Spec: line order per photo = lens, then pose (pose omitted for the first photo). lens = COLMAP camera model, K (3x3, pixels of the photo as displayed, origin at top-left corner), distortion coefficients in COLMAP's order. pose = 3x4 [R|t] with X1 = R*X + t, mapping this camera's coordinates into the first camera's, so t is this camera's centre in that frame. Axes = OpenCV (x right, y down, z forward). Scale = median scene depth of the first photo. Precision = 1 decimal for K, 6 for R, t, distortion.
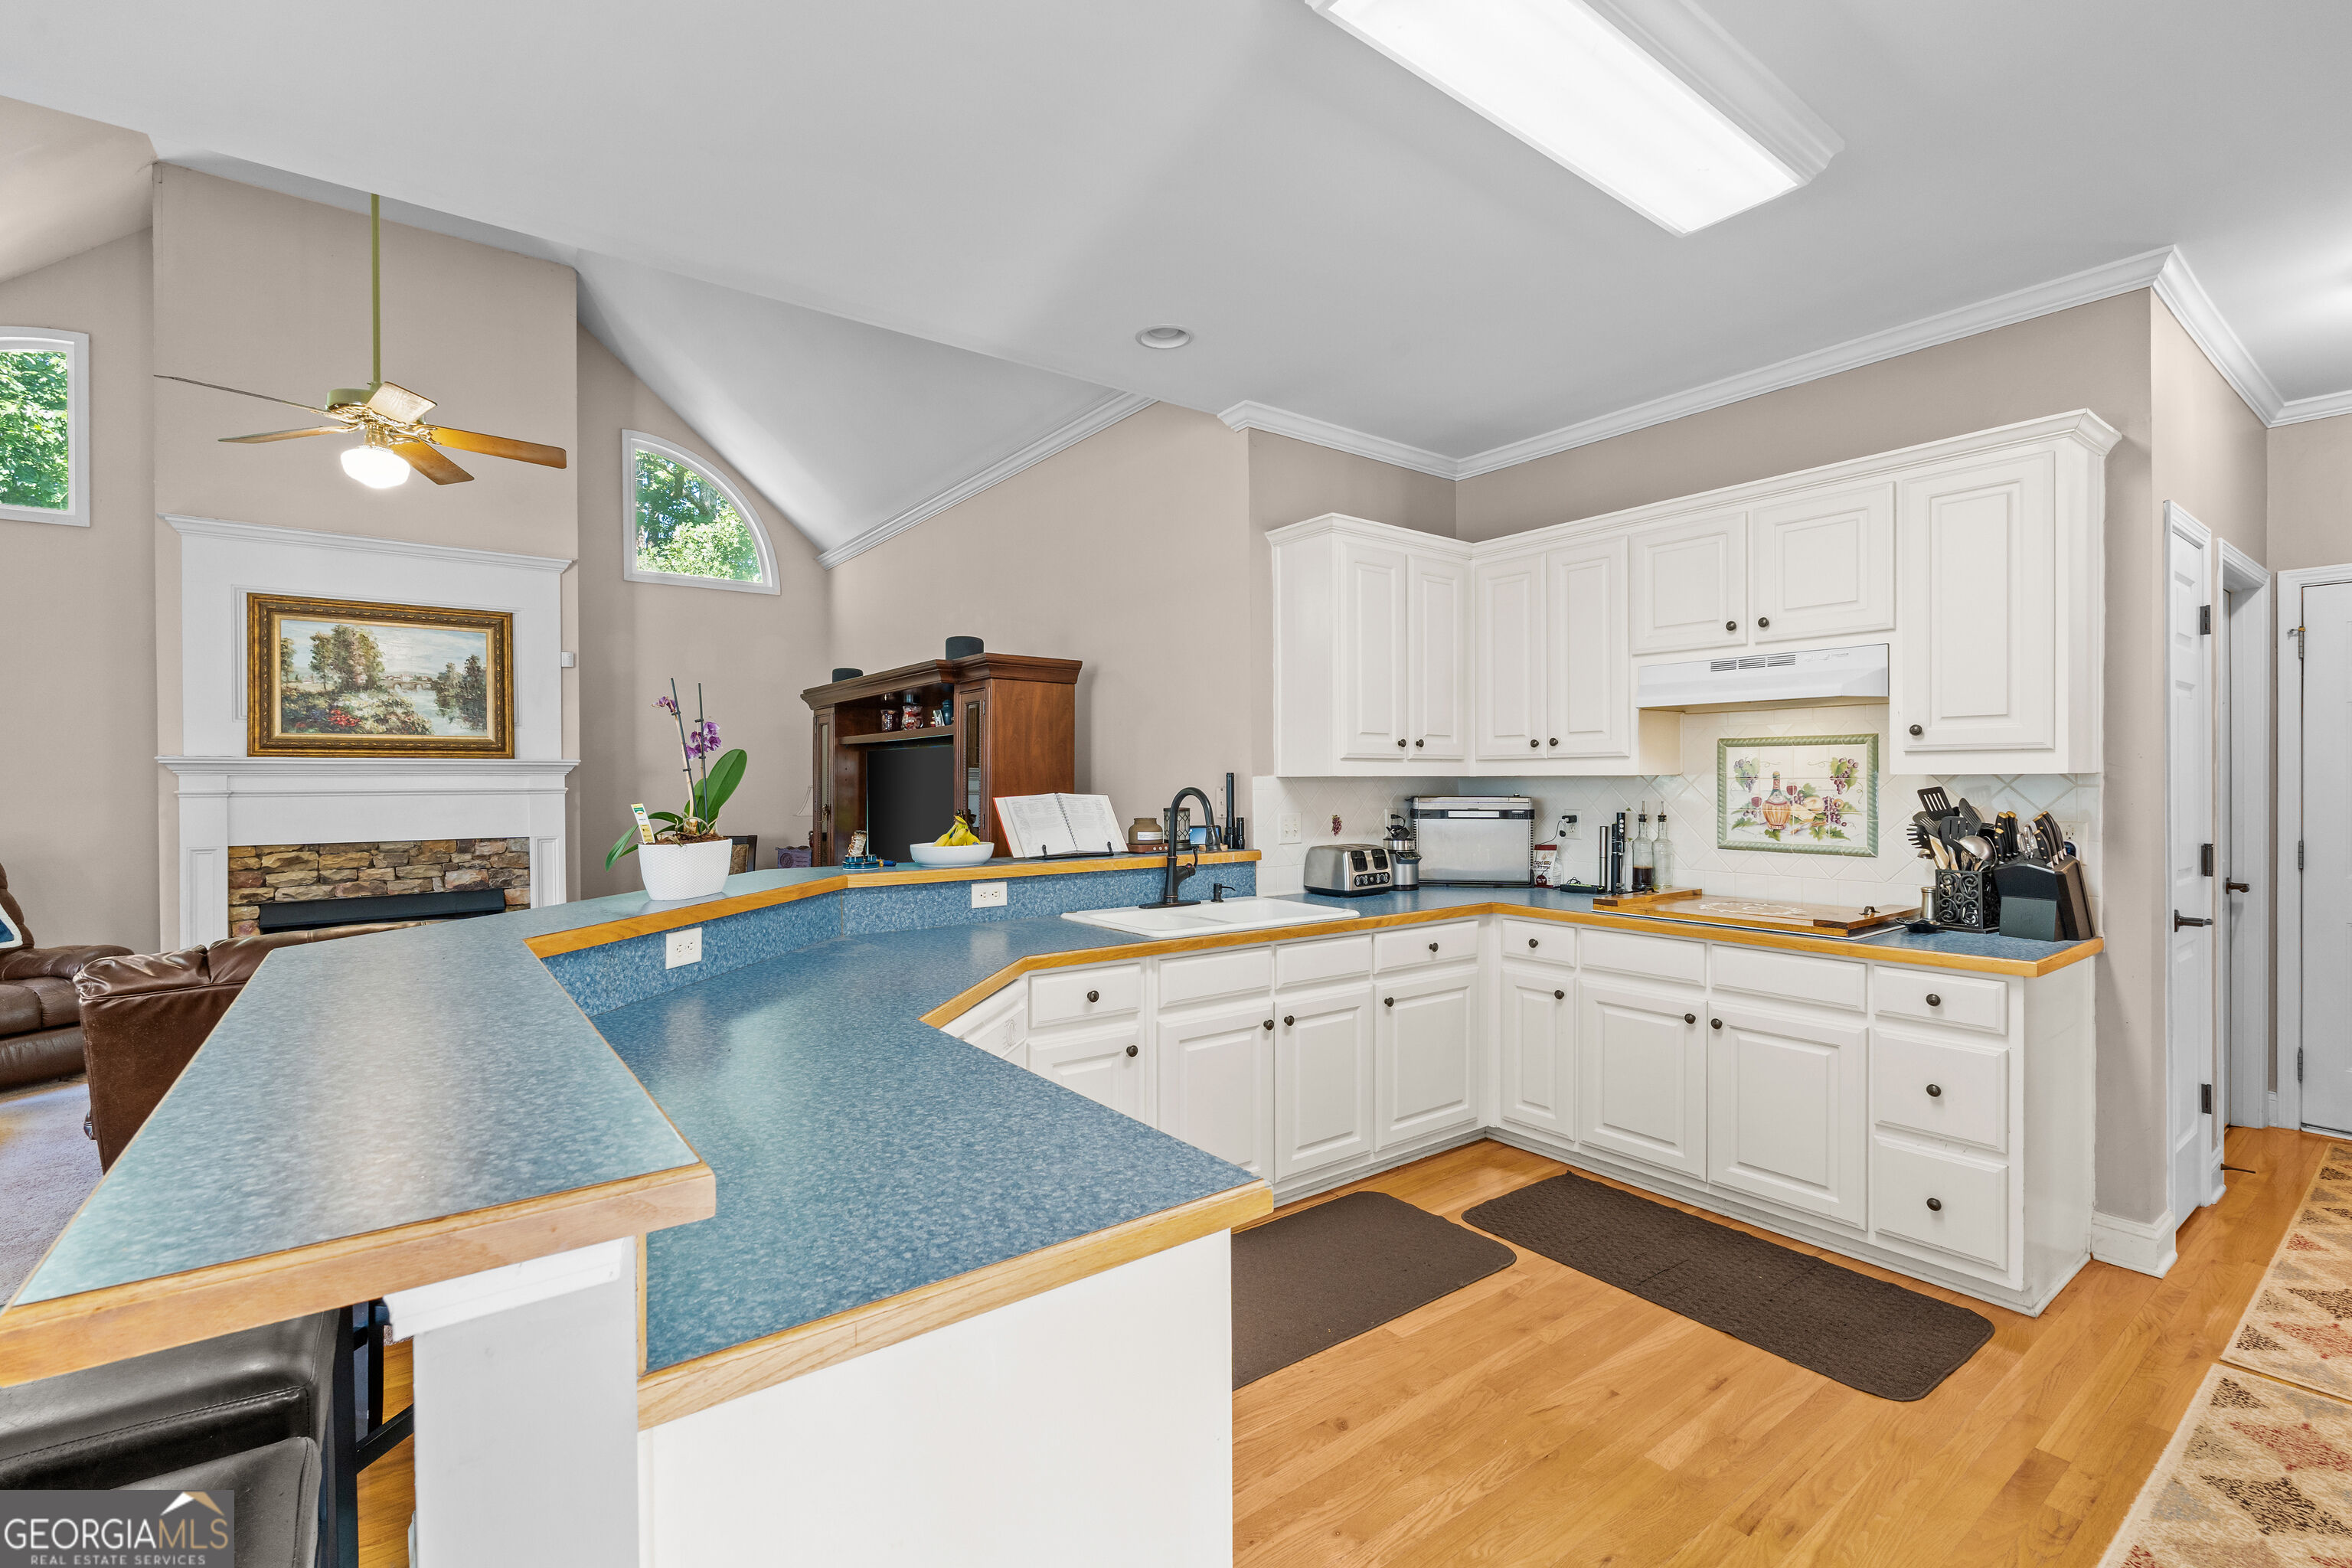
lens RADIAL K [[1041.0, 0, 1176.0], [0, 1041.0, 784.0], [0, 0, 1]] dist [-0.000870, 0.000113]
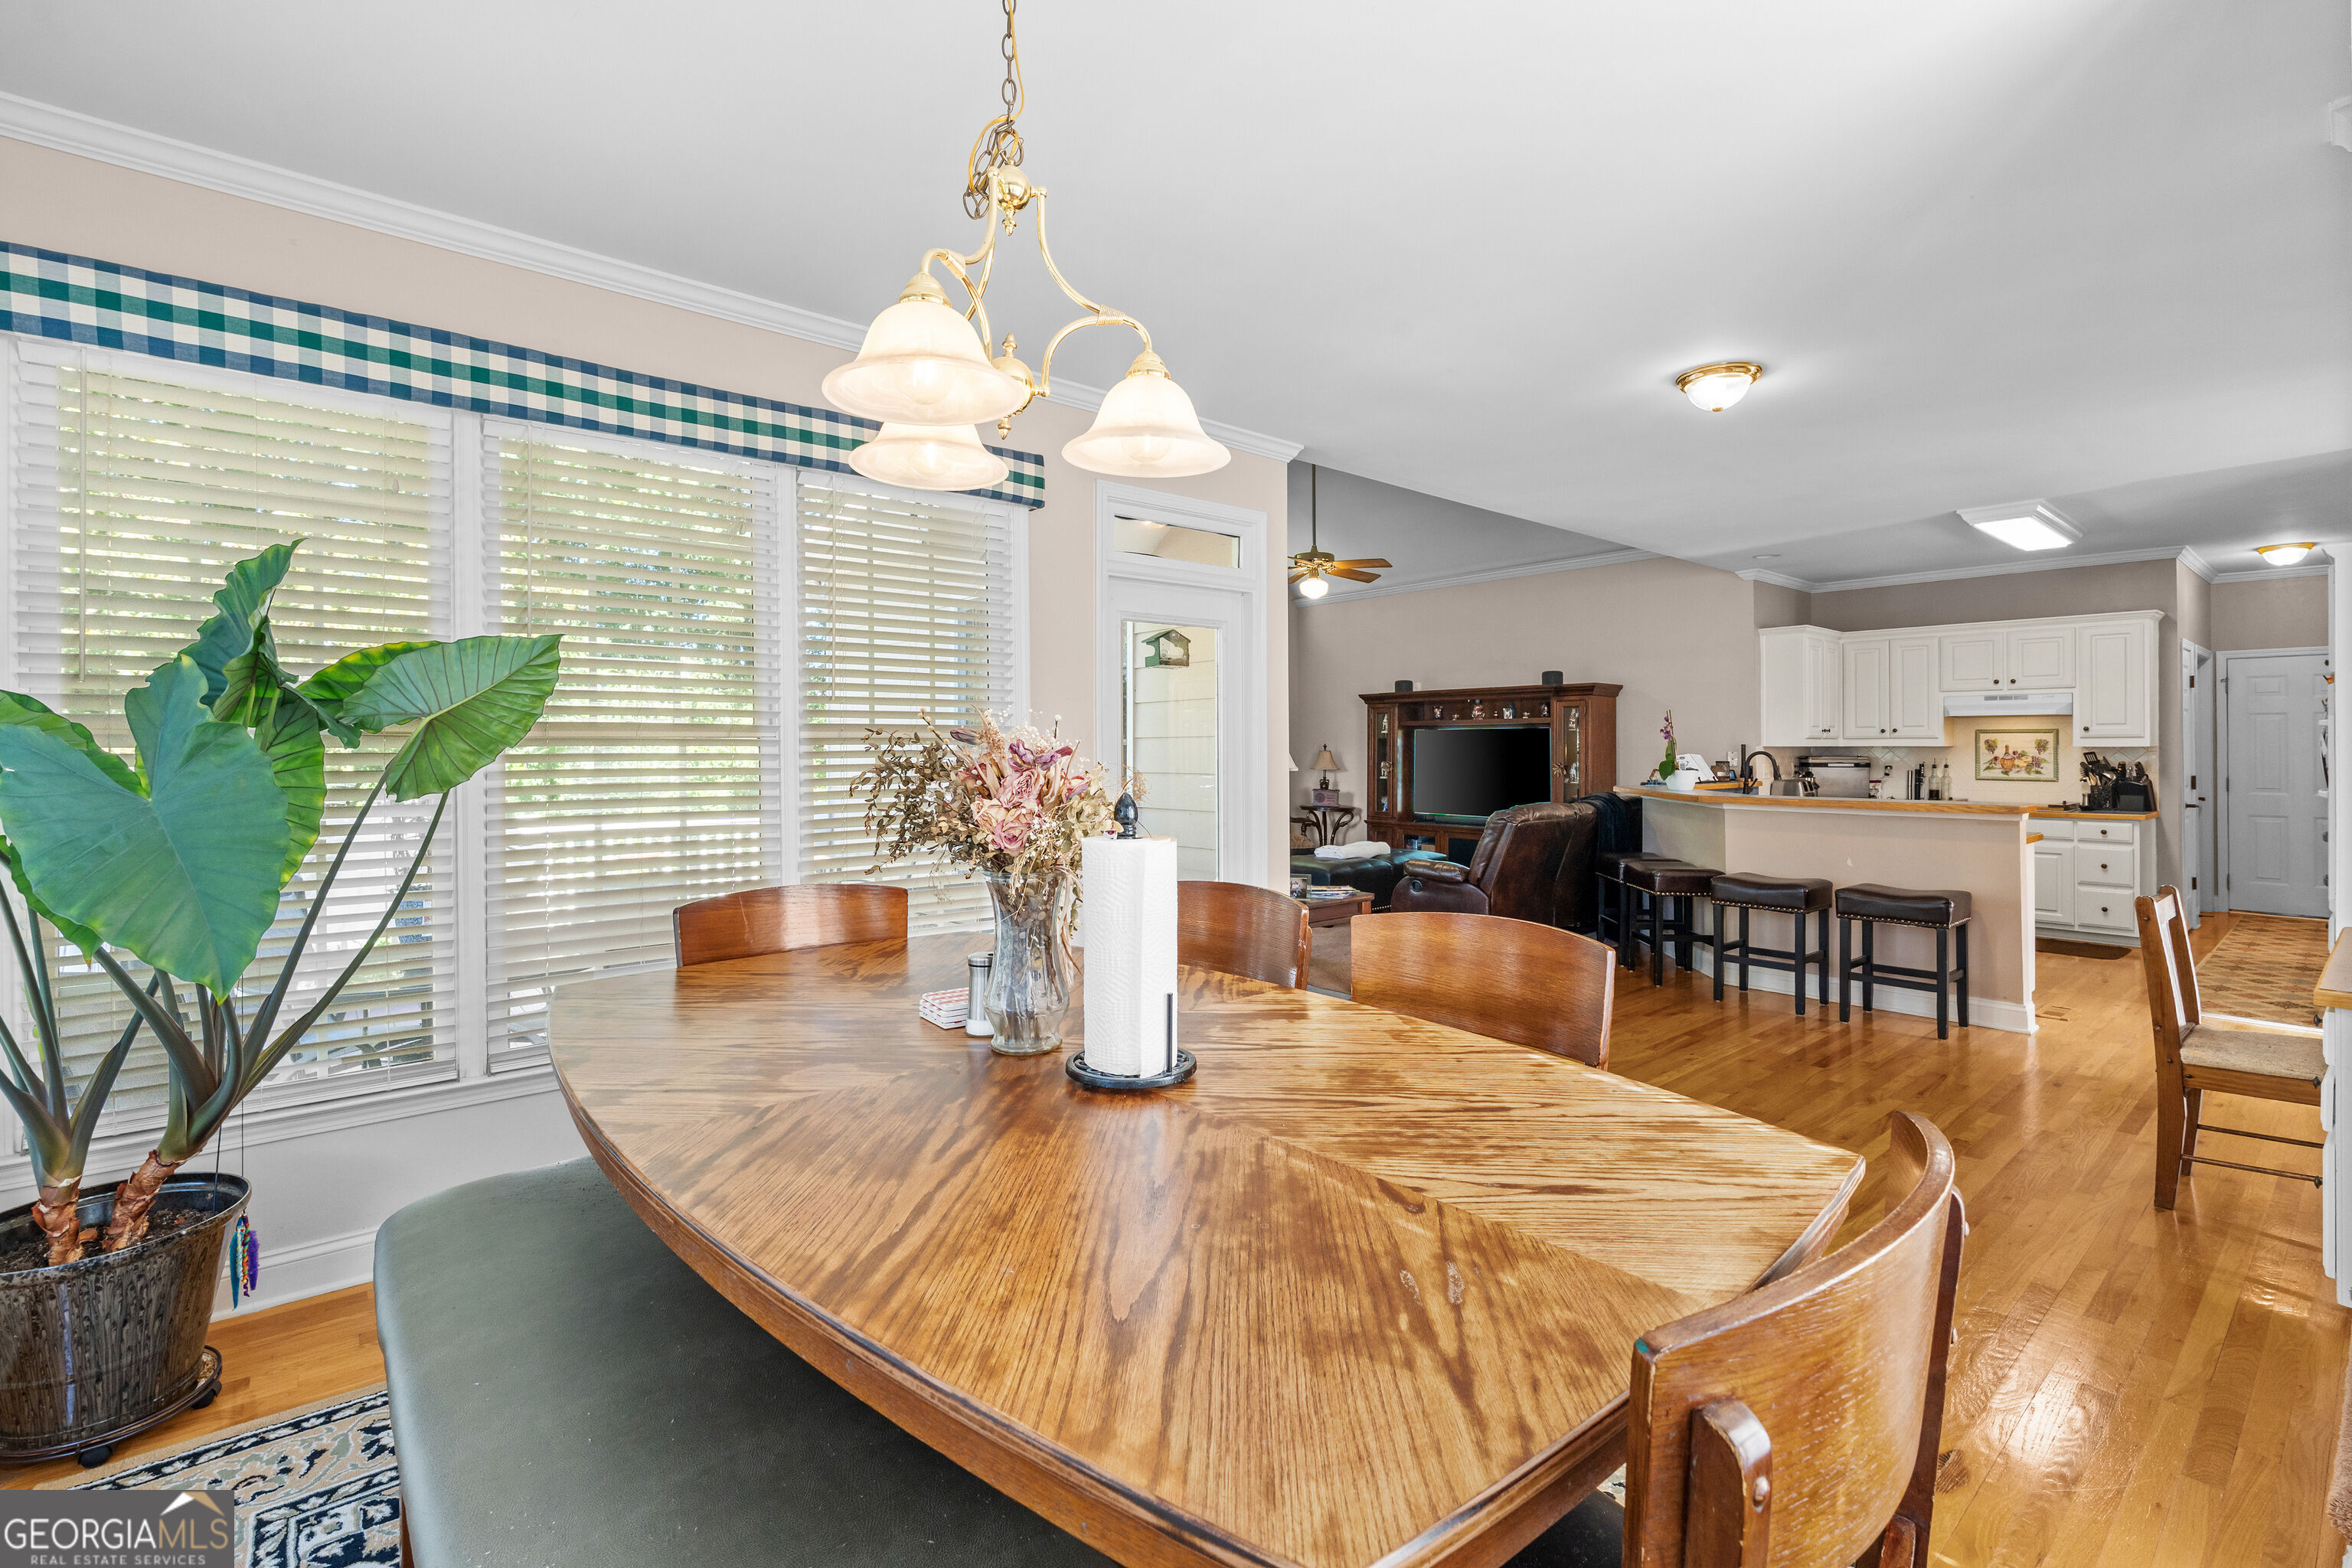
lens RADIAL K [[1051.1, 0, 1180.0], [0, 1051.1, 737.8], [0, 0, 1]] dist [-0.001213, -0.000172]
pose [[0.998358, 0.001451, 0.057257, -1.393979], [-0.000811, 0.999937, -0.011192, -0.000157], [-0.057270, 0.011127, 0.998297, -1.207104]]
